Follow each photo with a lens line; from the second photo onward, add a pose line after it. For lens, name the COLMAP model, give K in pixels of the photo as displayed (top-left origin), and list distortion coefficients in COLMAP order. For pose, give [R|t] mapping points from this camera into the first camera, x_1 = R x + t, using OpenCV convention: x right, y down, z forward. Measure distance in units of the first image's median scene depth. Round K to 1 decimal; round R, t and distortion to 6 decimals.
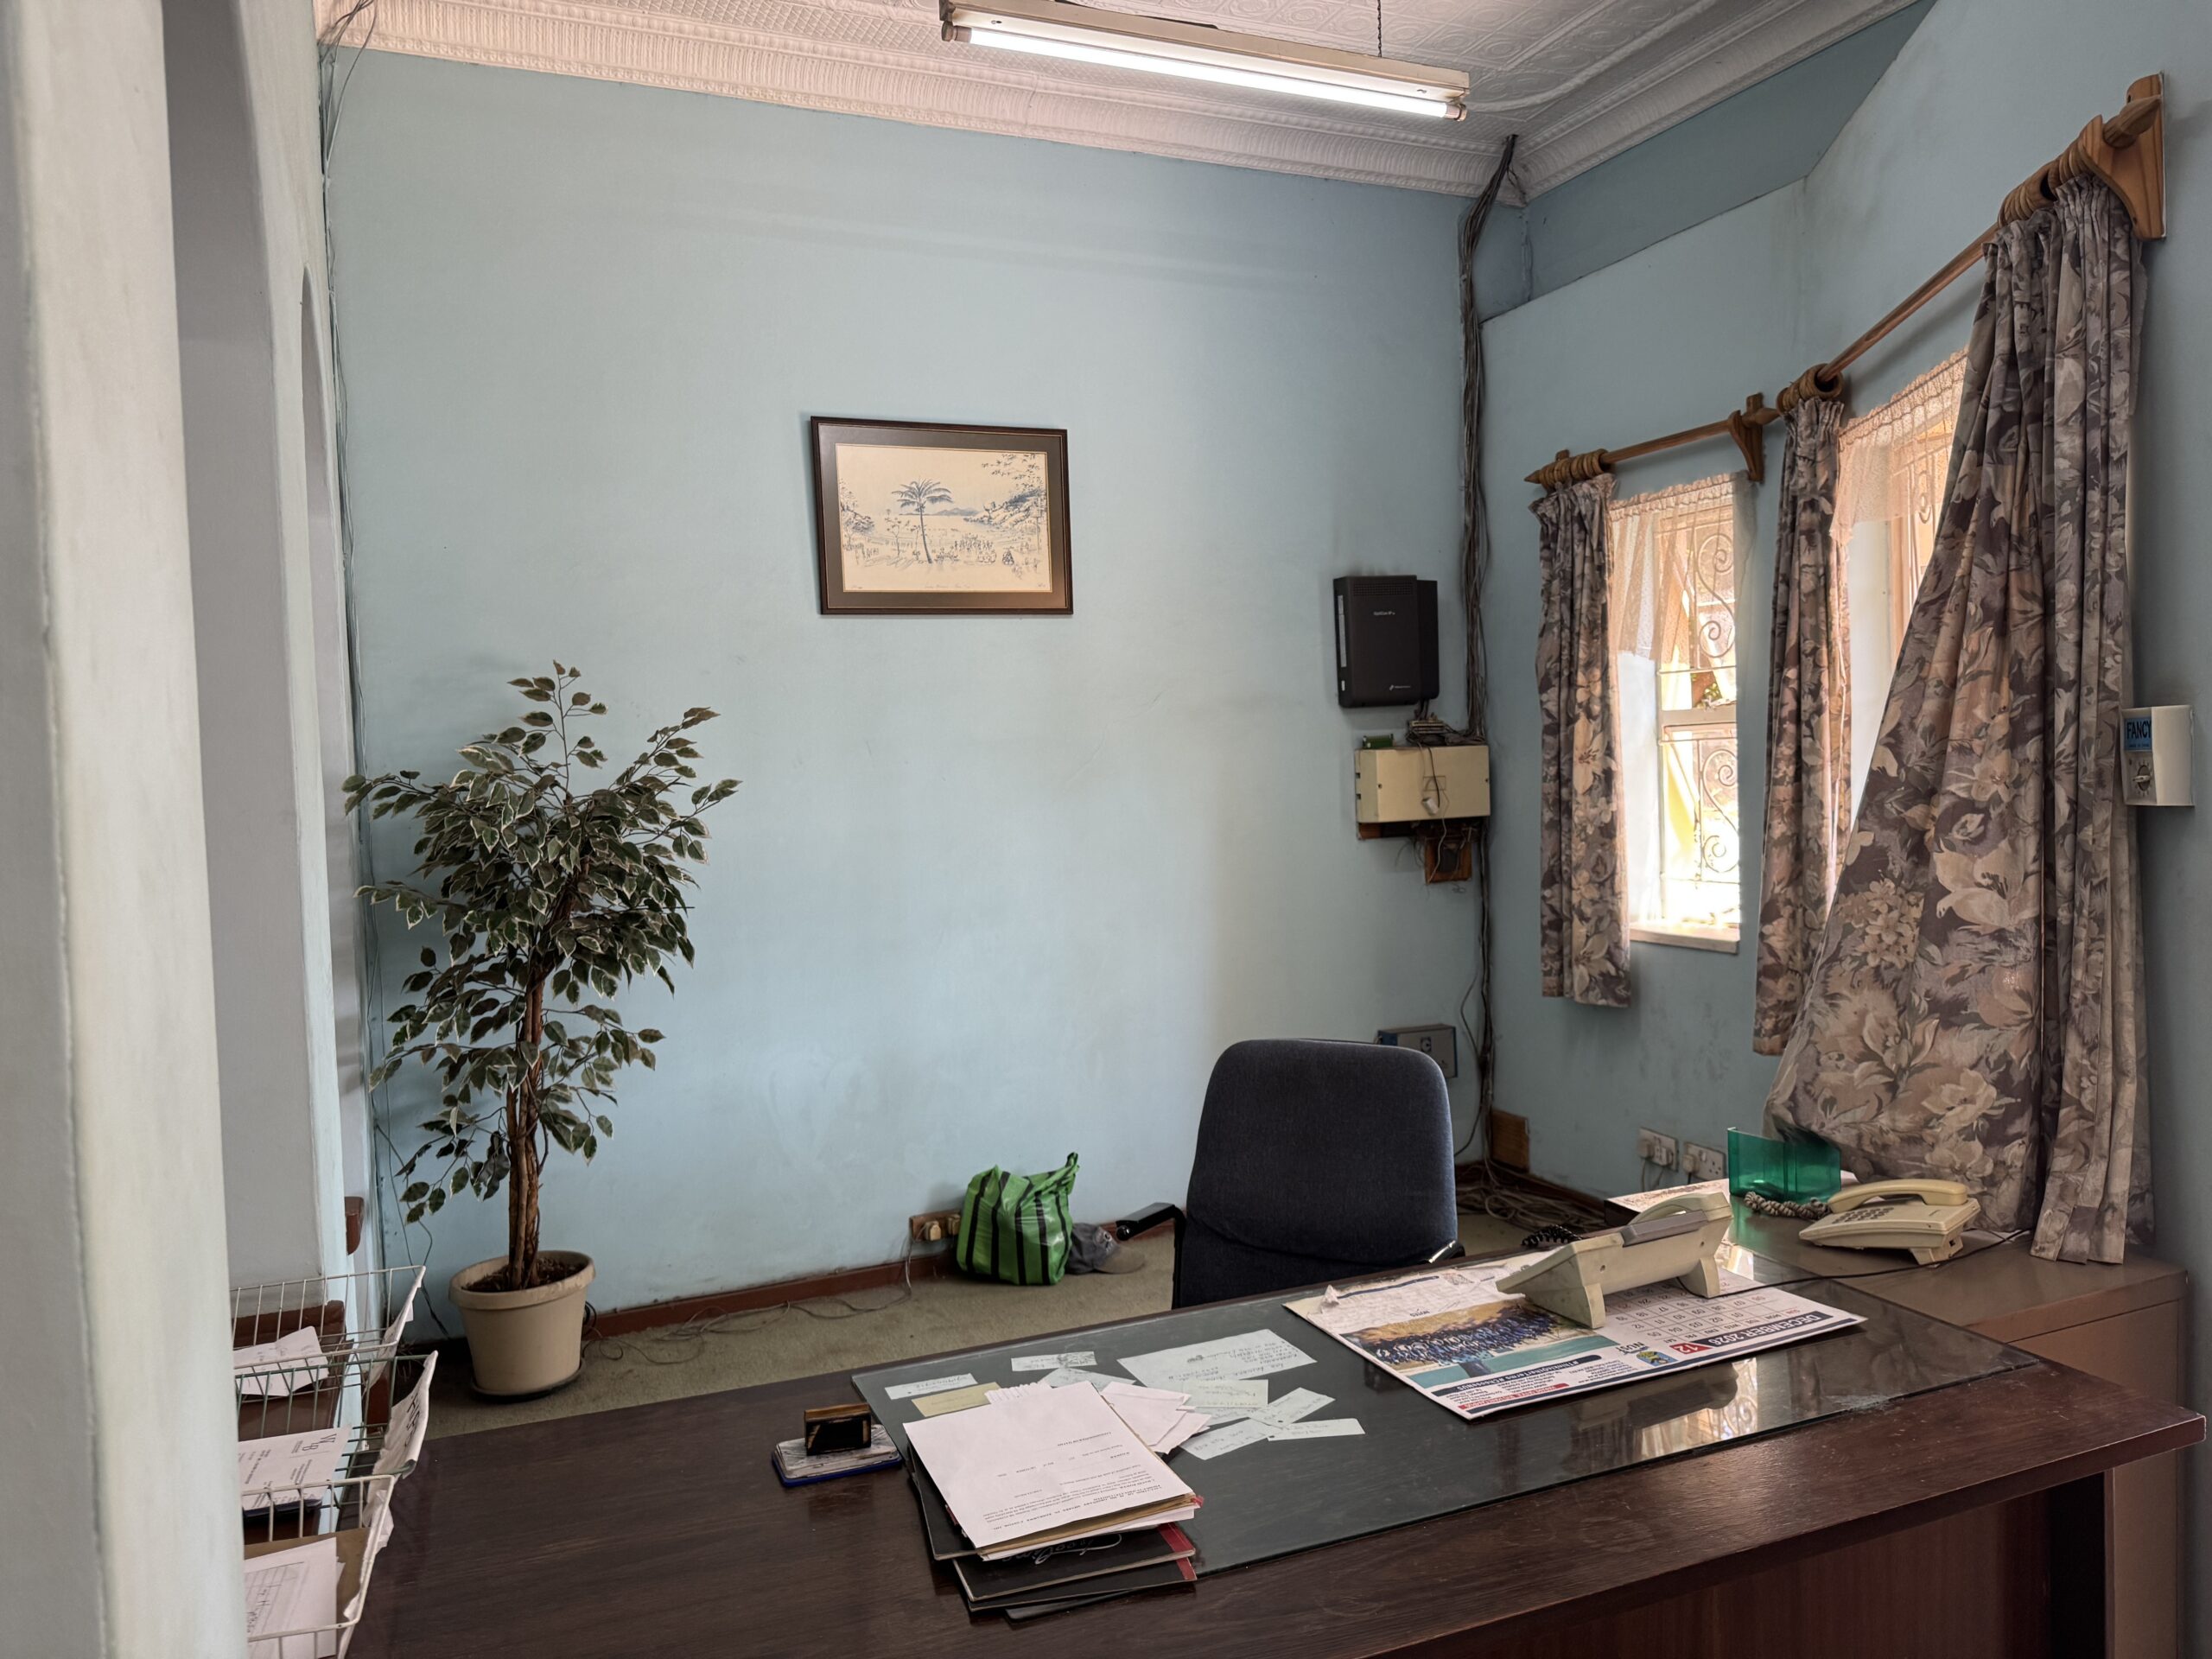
lens RADIAL K [[1572.3, 0, 1106.0], [0, 1572.3, 829.5], [0, 0, 1]] dist [0.077263, -0.000830]
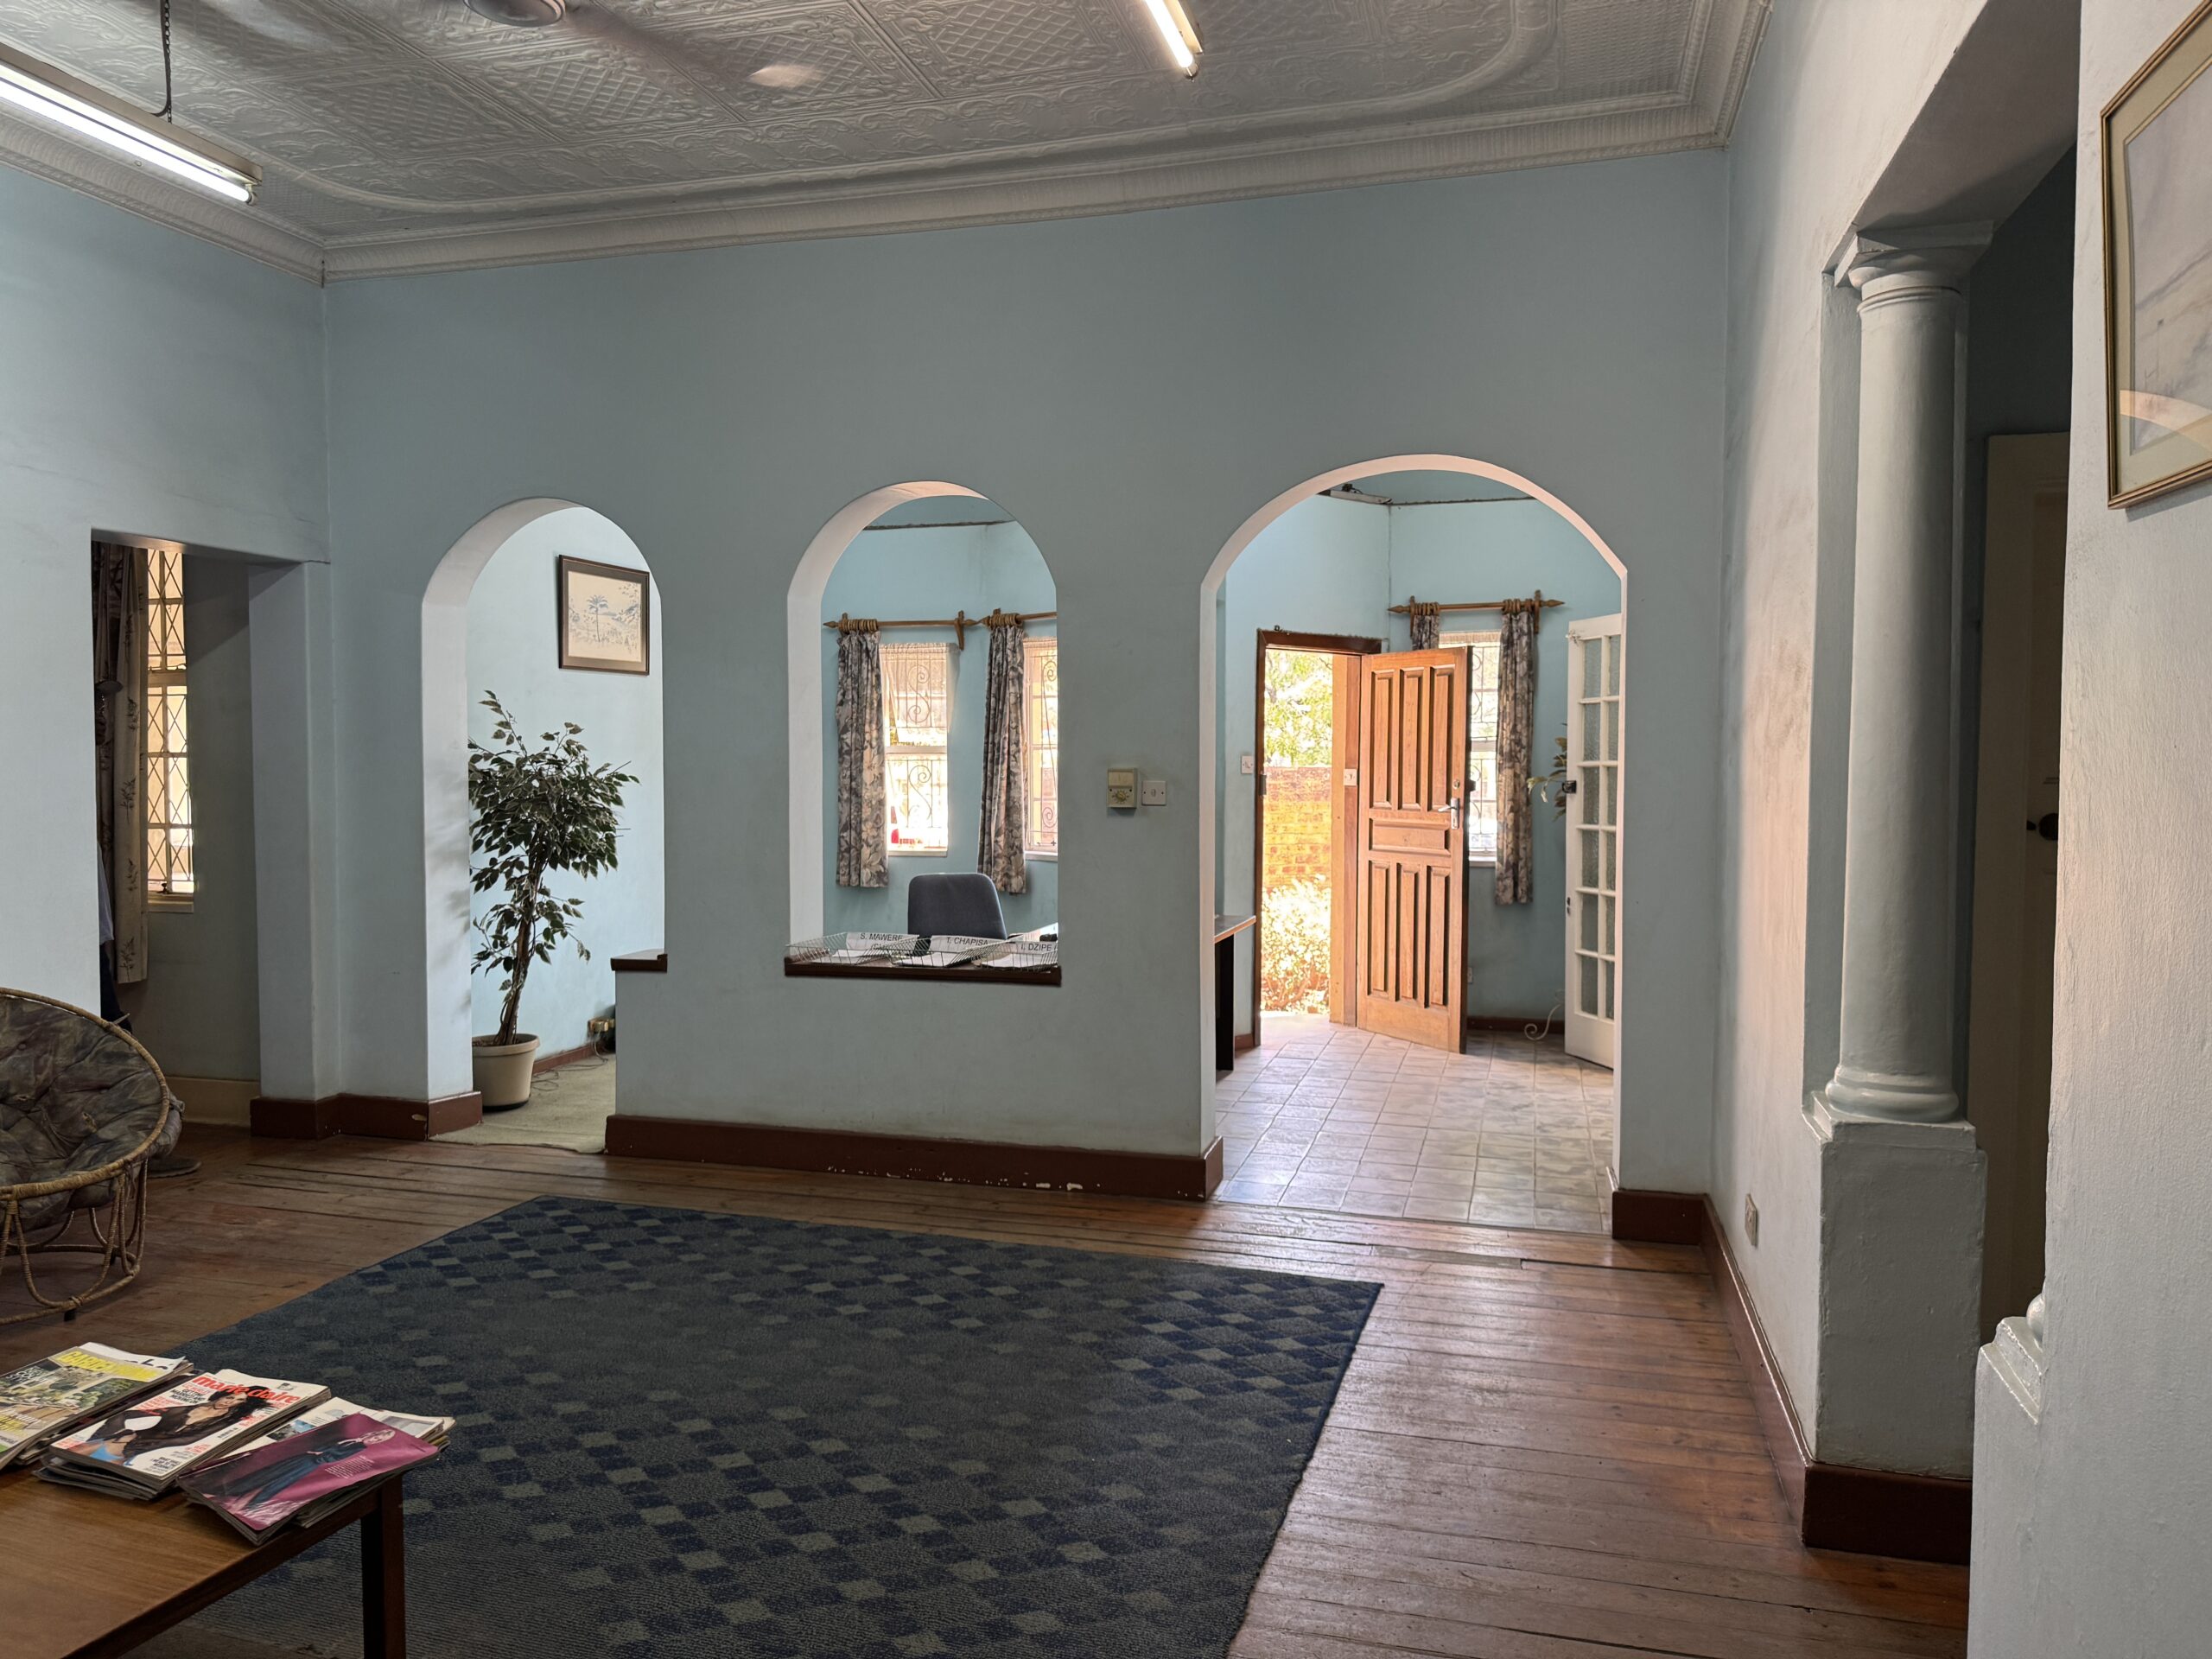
lens RADIAL K [[1522.7, 0, 1106.0], [0, 1522.7, 829.5], [0, 0, 1]] dist [0.001504, -0.000081]
pose [[0.618910, 0.000950, 0.785461, -1.068003], [0.010408, 0.999902, -0.009411, 0.058075], [-0.785393, 0.013999, 0.618840, -0.464829]]
